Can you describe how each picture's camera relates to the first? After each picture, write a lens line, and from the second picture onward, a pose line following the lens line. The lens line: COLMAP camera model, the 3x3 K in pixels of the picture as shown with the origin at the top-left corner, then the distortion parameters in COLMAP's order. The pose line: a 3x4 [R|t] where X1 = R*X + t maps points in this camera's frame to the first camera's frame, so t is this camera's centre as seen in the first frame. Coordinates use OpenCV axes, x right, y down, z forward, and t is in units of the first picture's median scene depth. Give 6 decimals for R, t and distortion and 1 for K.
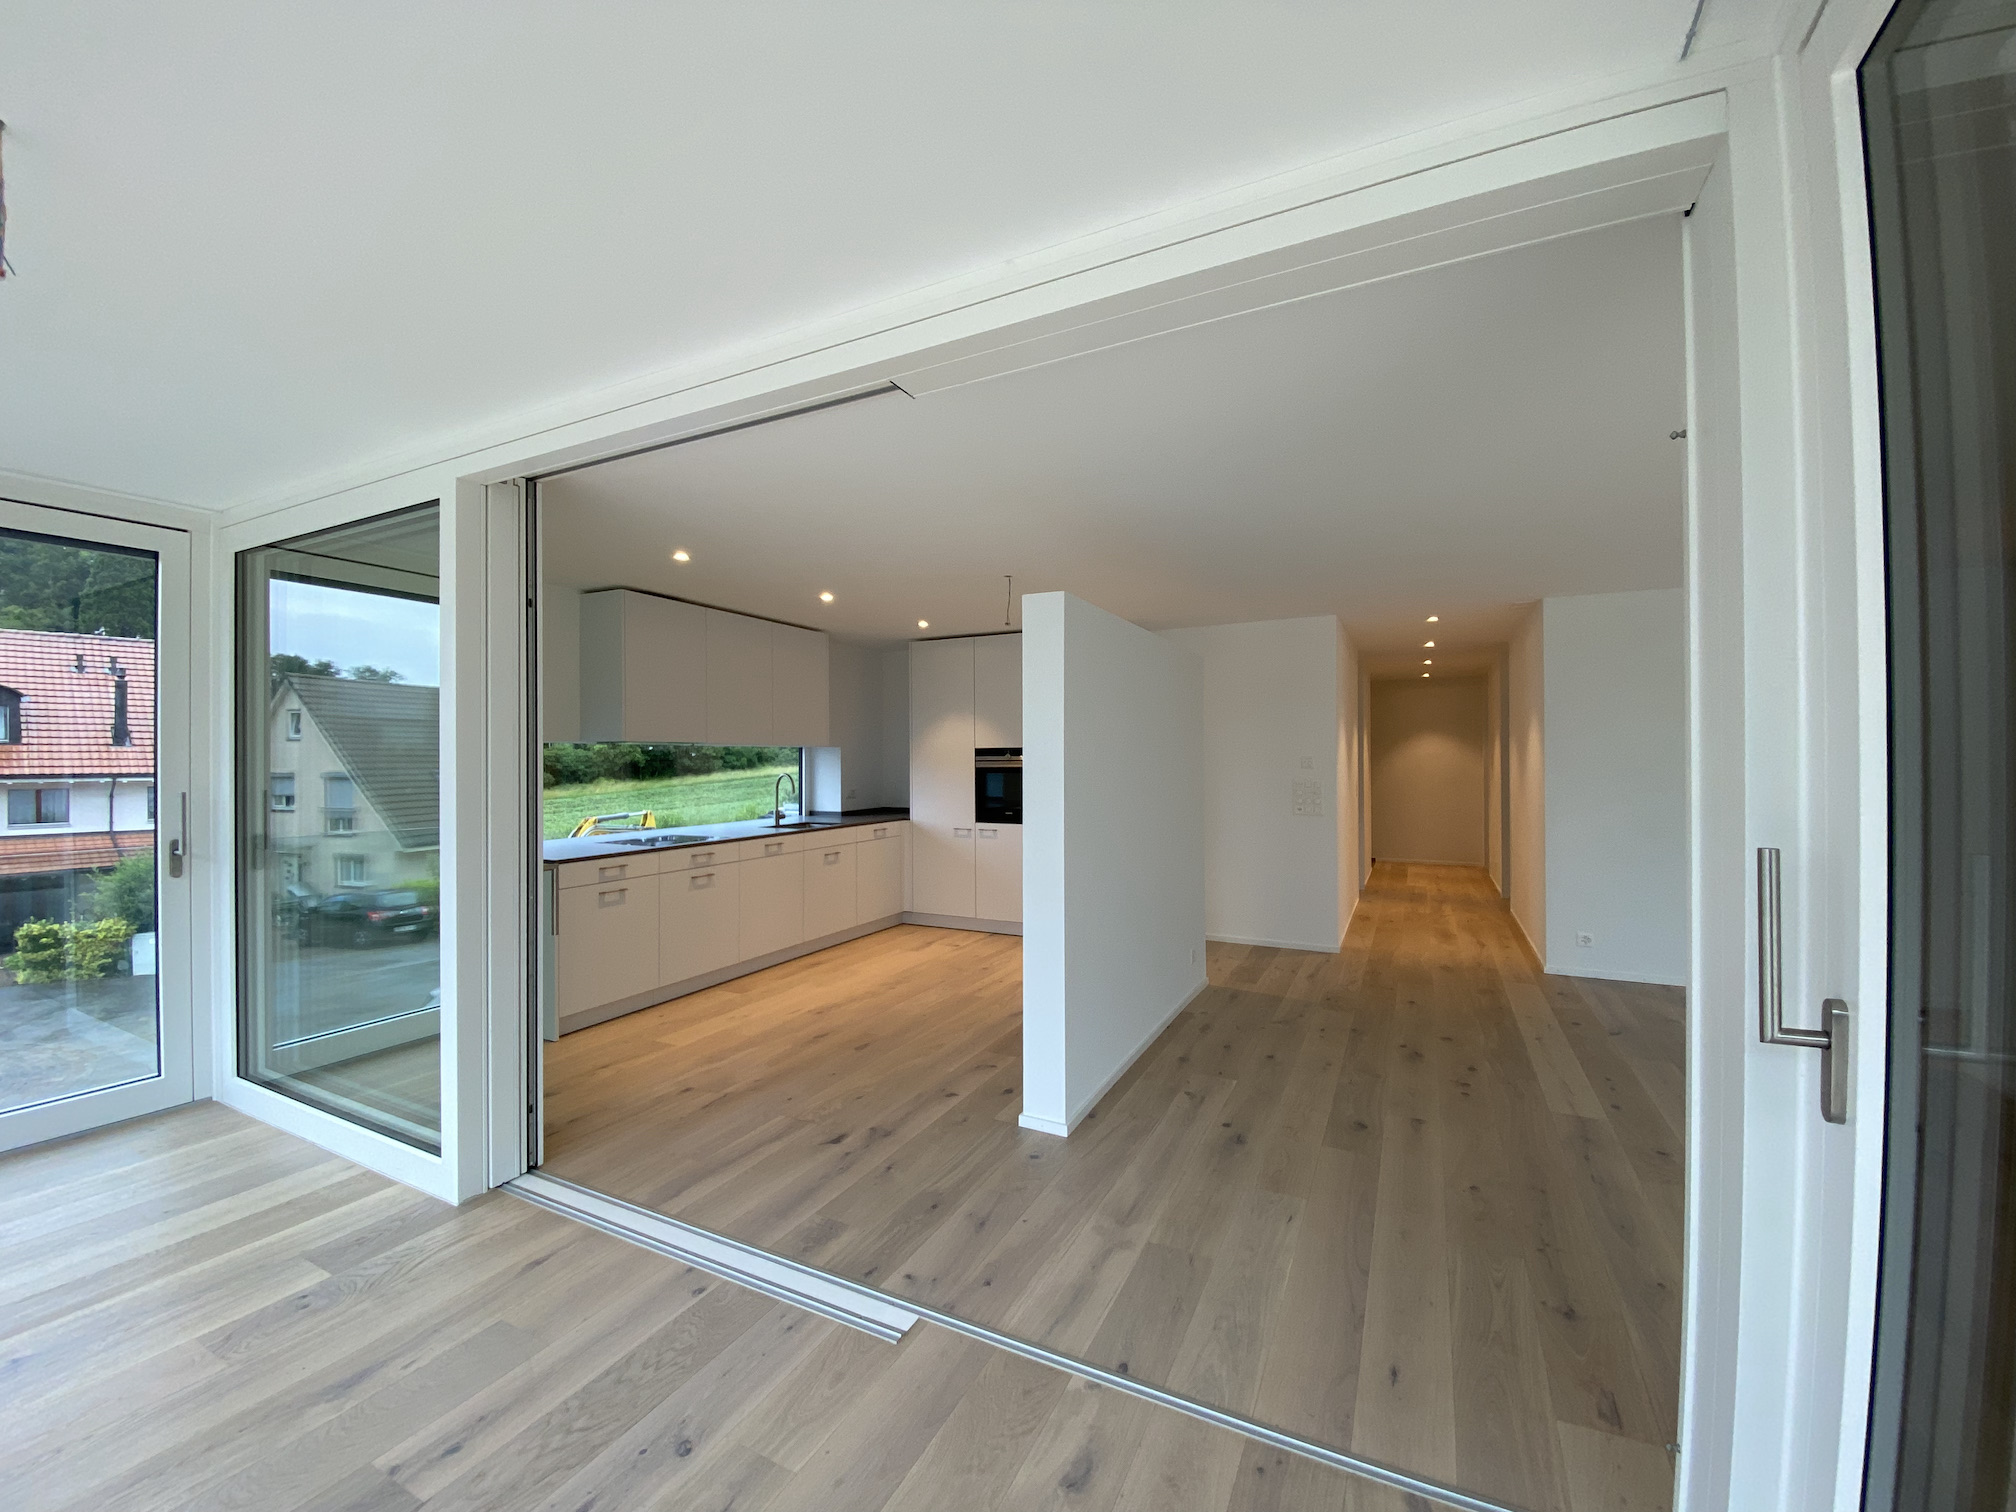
lens RADIAL K [[827.6, 0, 1011.6], [0, 827.6, 758.7], [0, 0, 1]] dist [-0.018193, -0.000169]
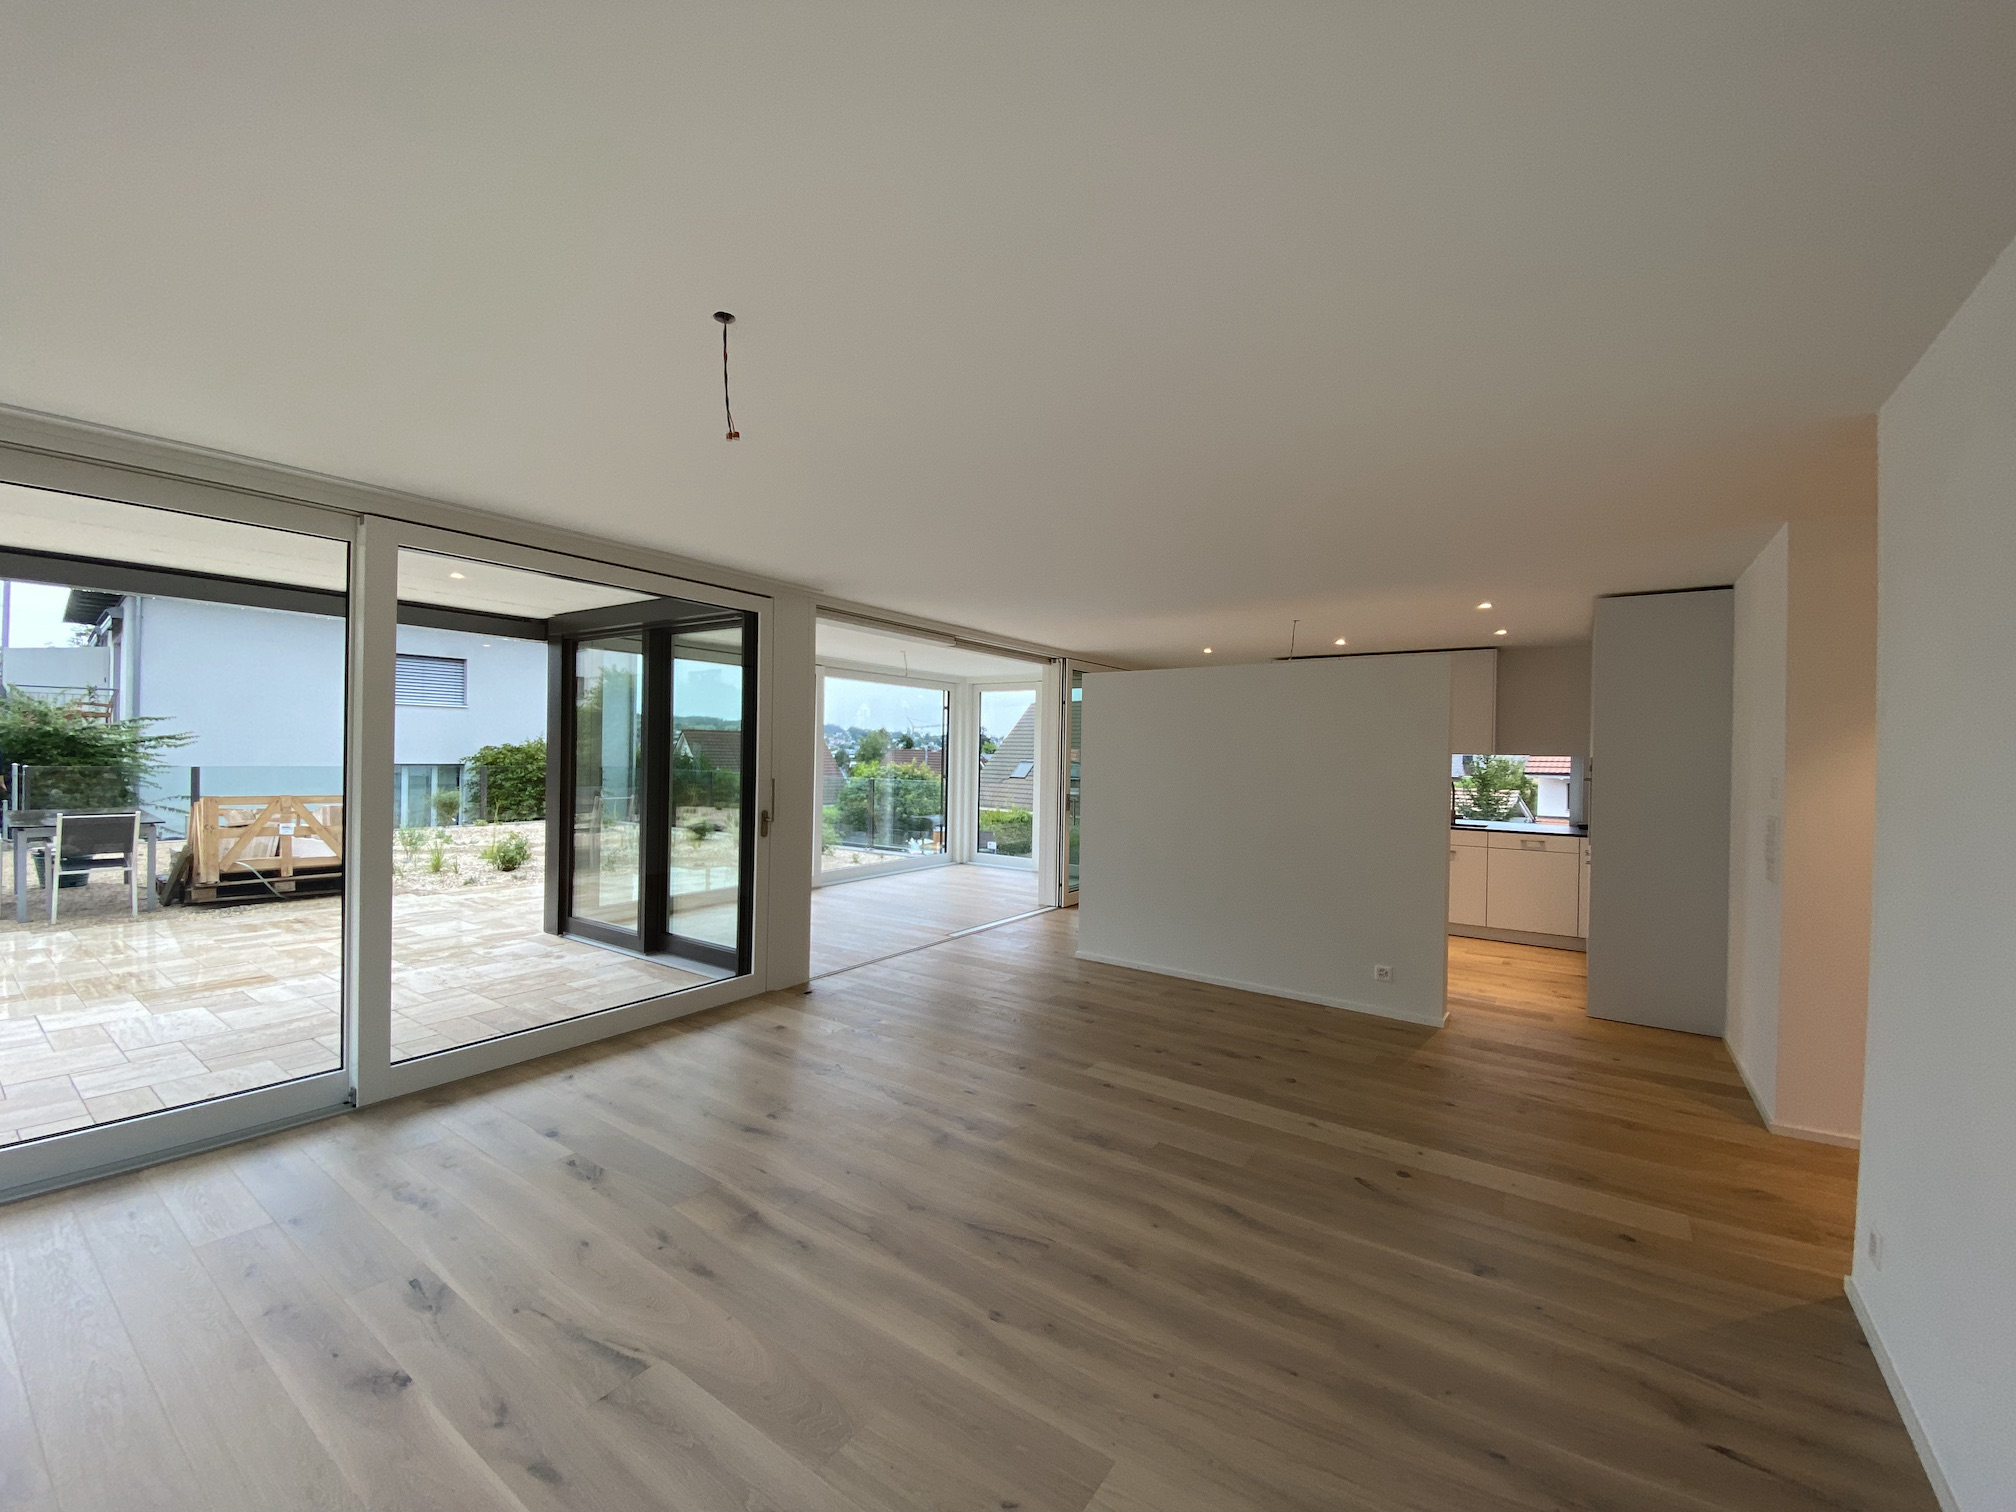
lens RADIAL K [[827.6, 0, 1013.4], [0, 827.6, 755.9], [0, 0, 1]] dist [-0.018193, -0.000169]
pose [[-0.146980, 0.000093, -0.989139, 1.550482], [-0.012079, 0.999925, 0.001889, -0.035666], [0.989066, 0.012226, -0.146968, 0.830029]]
